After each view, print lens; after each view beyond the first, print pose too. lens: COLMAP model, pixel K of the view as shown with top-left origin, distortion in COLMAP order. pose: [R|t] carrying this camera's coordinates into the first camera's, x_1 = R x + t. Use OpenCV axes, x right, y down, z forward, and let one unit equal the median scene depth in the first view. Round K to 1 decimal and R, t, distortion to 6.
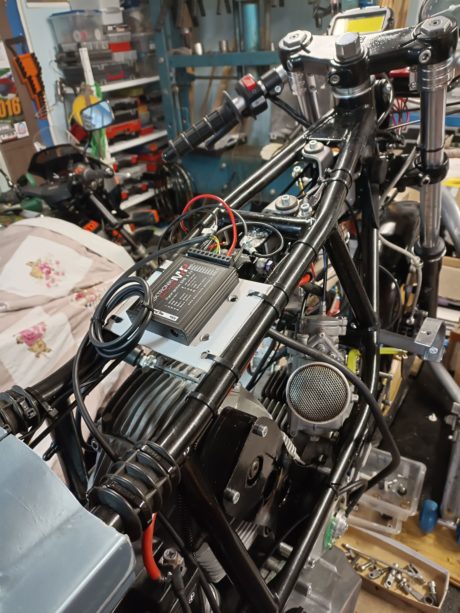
lens RADIAL K [[467.4, 0, 230.0], [0, 467.4, 306.5], [0, 0, 1]] dist [-0.003232, -0.001236]
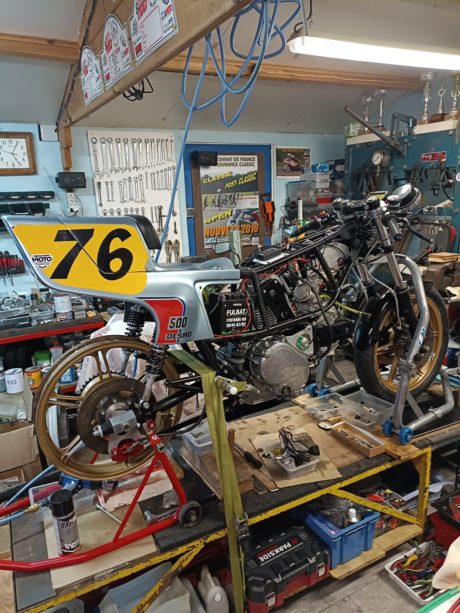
lens RADIAL K [[467.4, 0, 230.0], [0, 467.4, 306.5], [0, 0, 1]] dist [-0.003232, -0.001236]
pose [[0.881176, 0.147154, -0.449306, 0.274179], [-0.267885, 0.938460, -0.218017, 0.244605], [0.389573, 0.312473, 0.866368, -0.444098]]
